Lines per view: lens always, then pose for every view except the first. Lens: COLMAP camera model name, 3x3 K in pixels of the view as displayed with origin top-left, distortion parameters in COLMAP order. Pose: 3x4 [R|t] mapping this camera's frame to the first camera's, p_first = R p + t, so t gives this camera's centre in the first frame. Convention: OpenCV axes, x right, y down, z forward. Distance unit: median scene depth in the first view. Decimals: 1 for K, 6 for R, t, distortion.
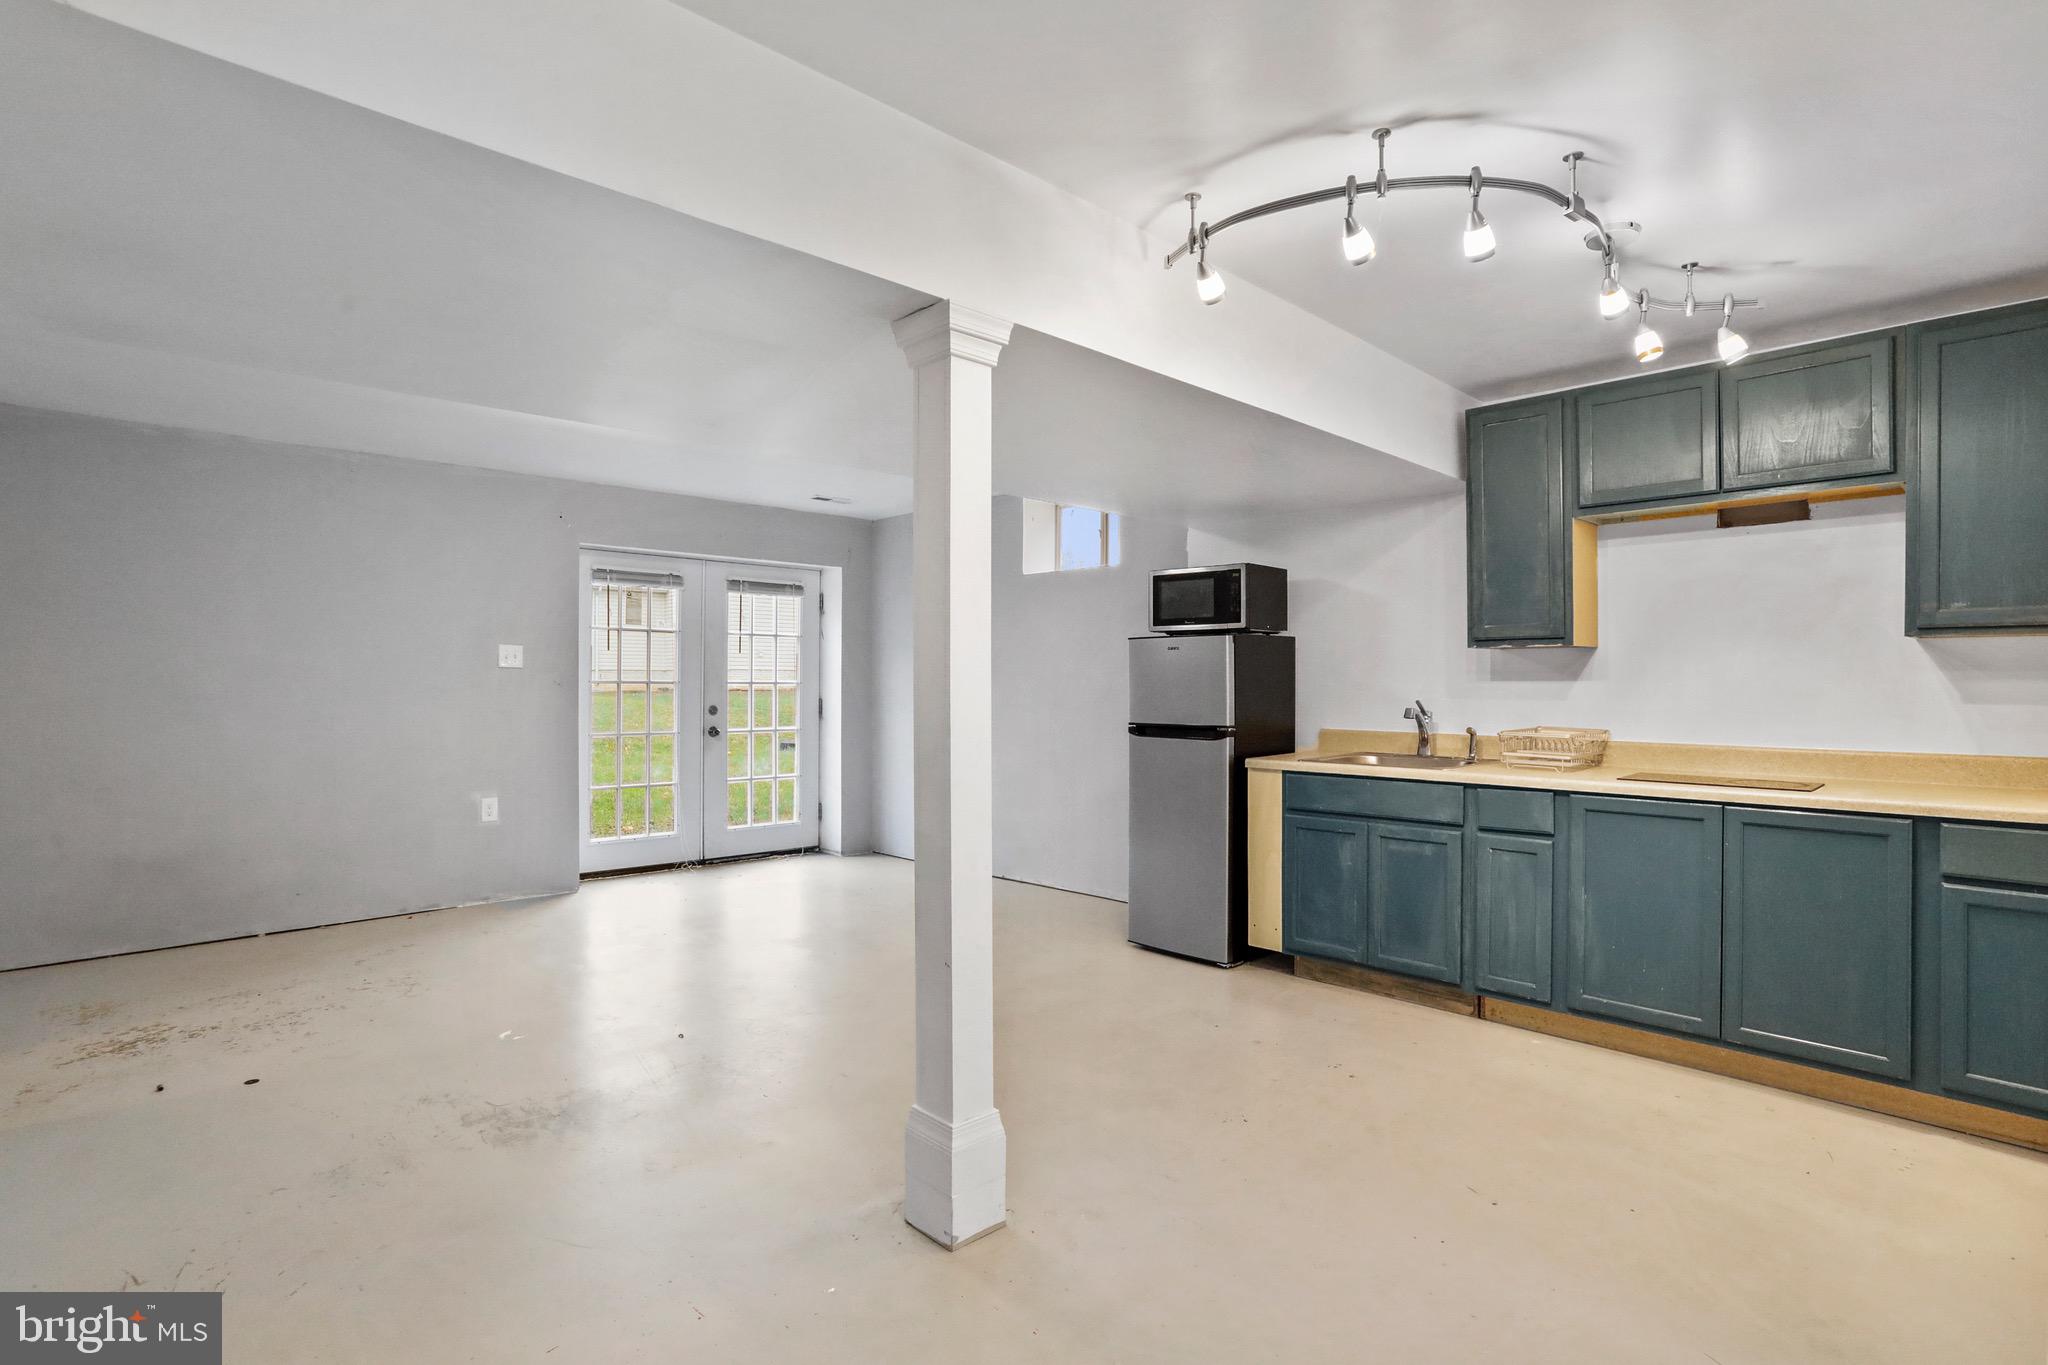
lens RADIAL K [[998.8, 0, 1031.0], [0, 998.8, 668.9], [0, 0, 1]] dist [-0.064259, 0.034383]
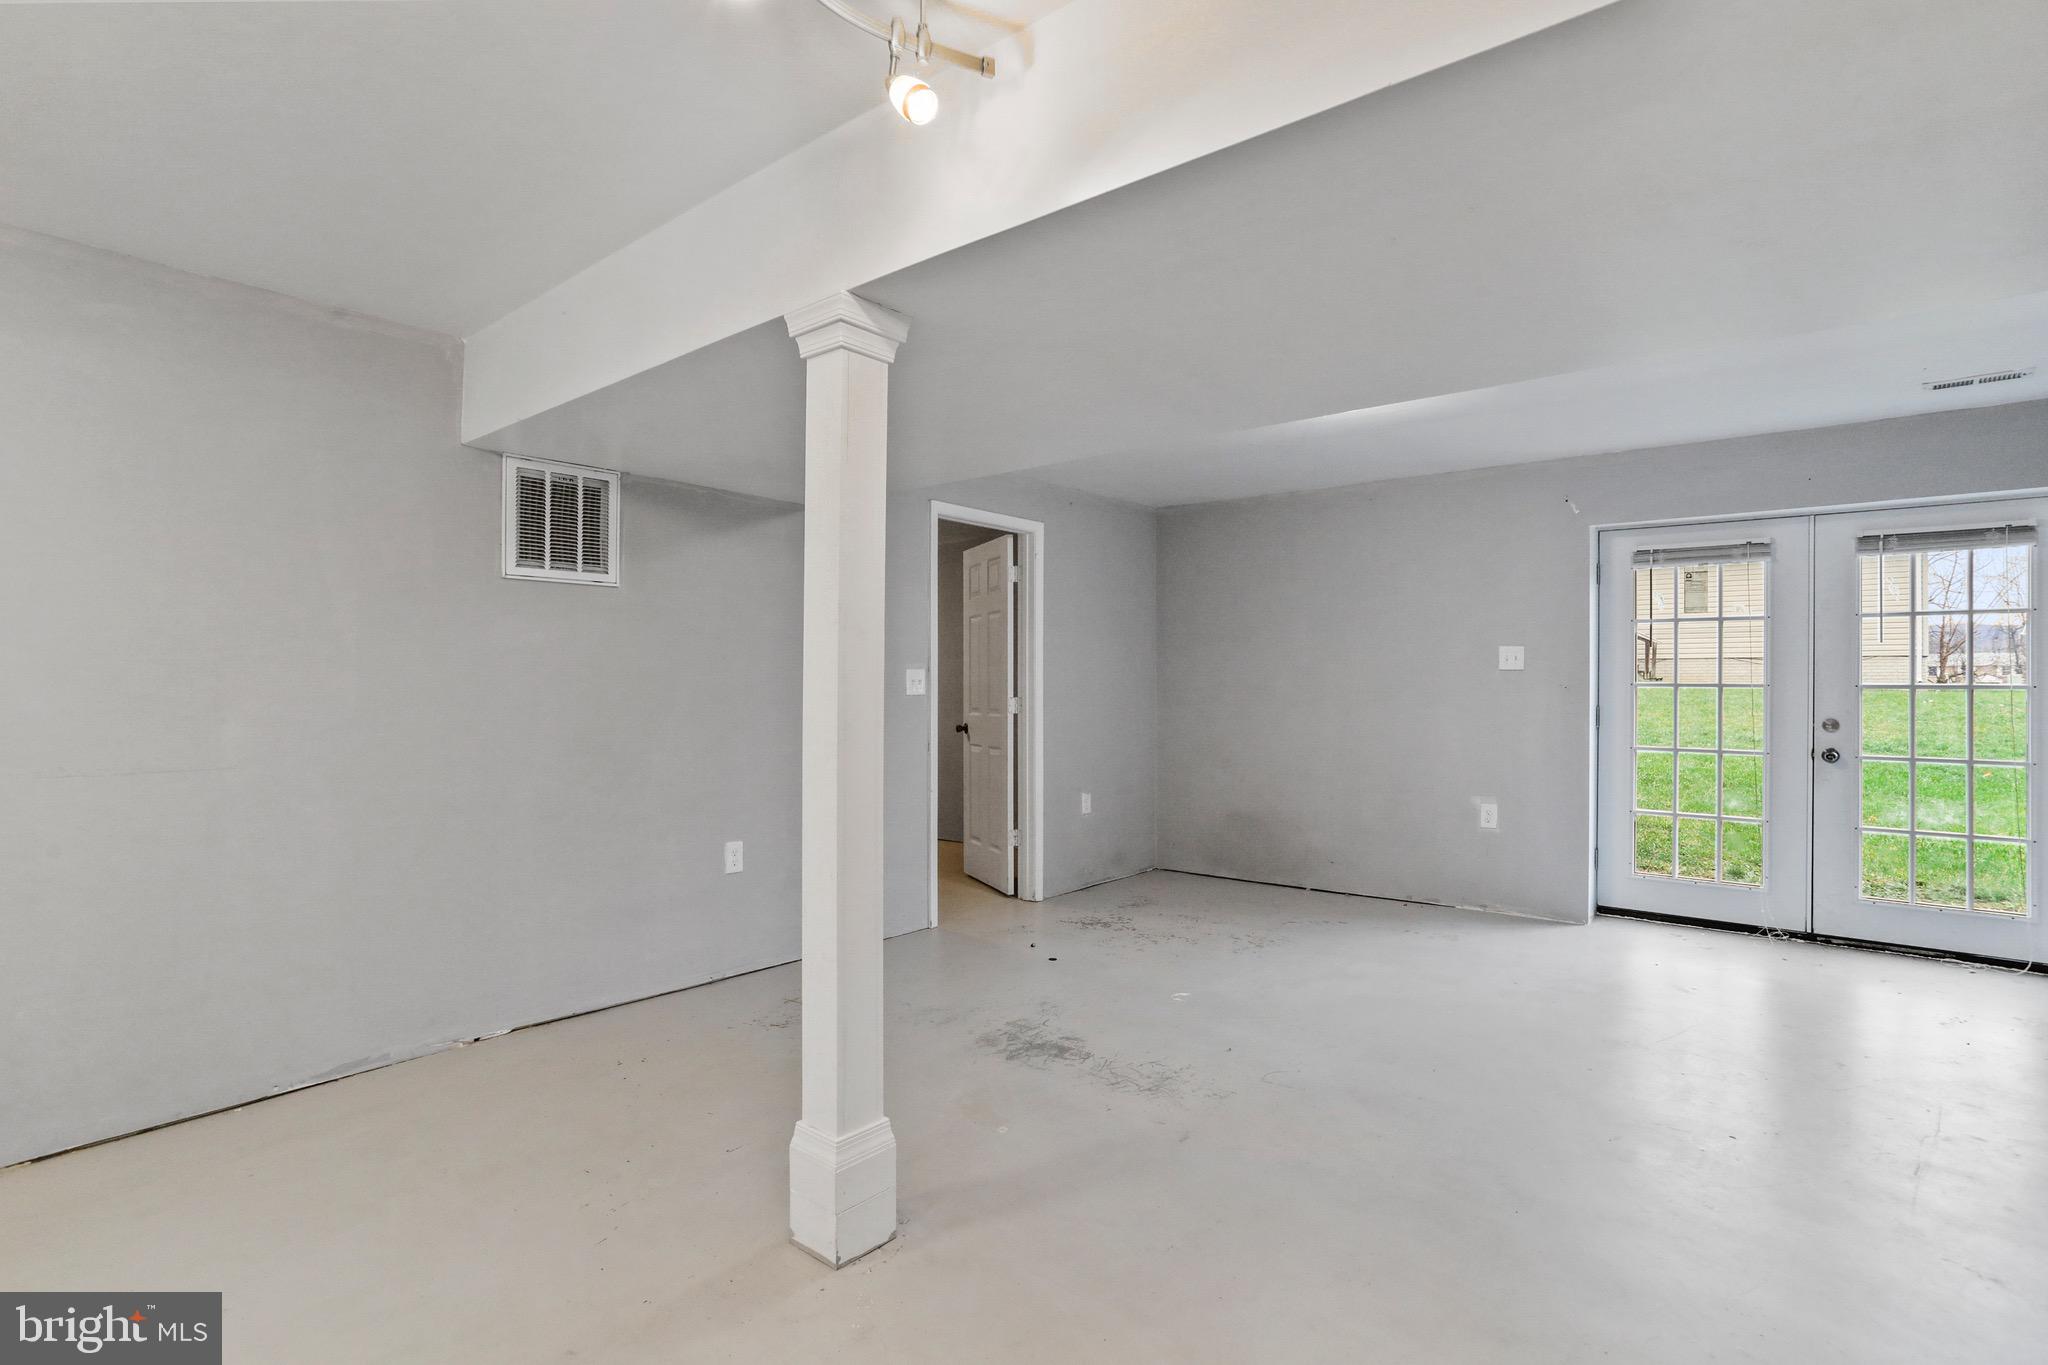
lens RADIAL K [[998.8, 0, 1031.0], [0, 998.8, 668.9], [0, 0, 1]] dist [-0.064259, 0.034383]
pose [[0.109832, -0.015343, -0.993832, 0.365468], [0.011943, 0.999829, -0.014115, 0.005475], [0.993878, -0.010319, 0.109997, 0.431087]]
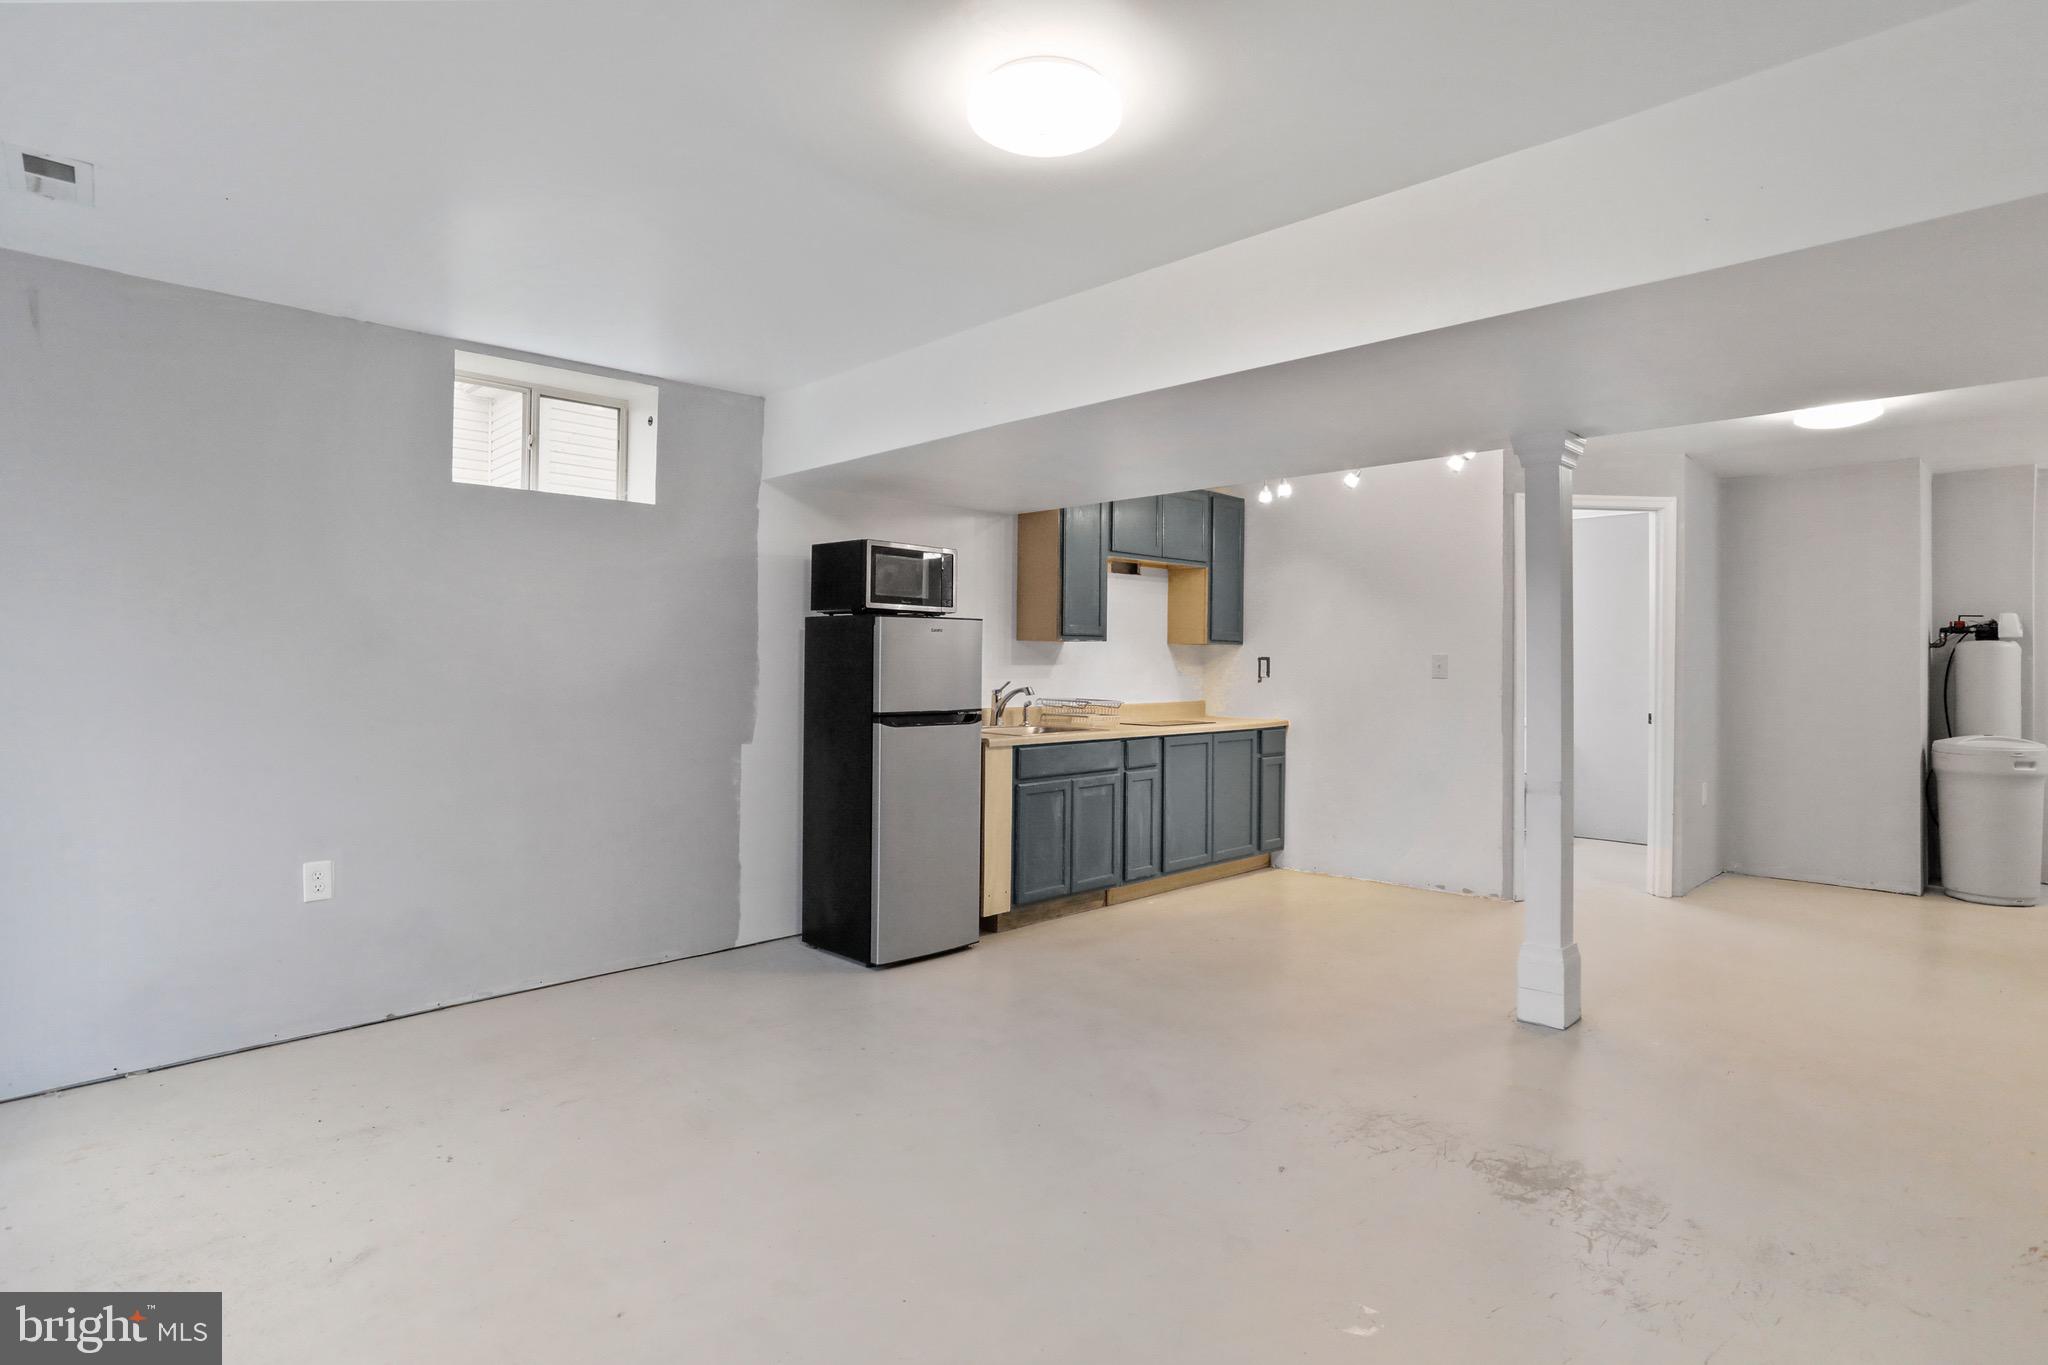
lens RADIAL K [[1035.4, 0, 1028.3], [0, 1035.4, 669.4], [0, 0, 1]] dist [-0.061703, 0.026849]
pose [[-0.003767, -0.004961, 0.999981, -0.667909], [-0.020437, 0.999779, 0.004883, 0.007746], [-0.999784, -0.020418, -0.003868, 0.732074]]
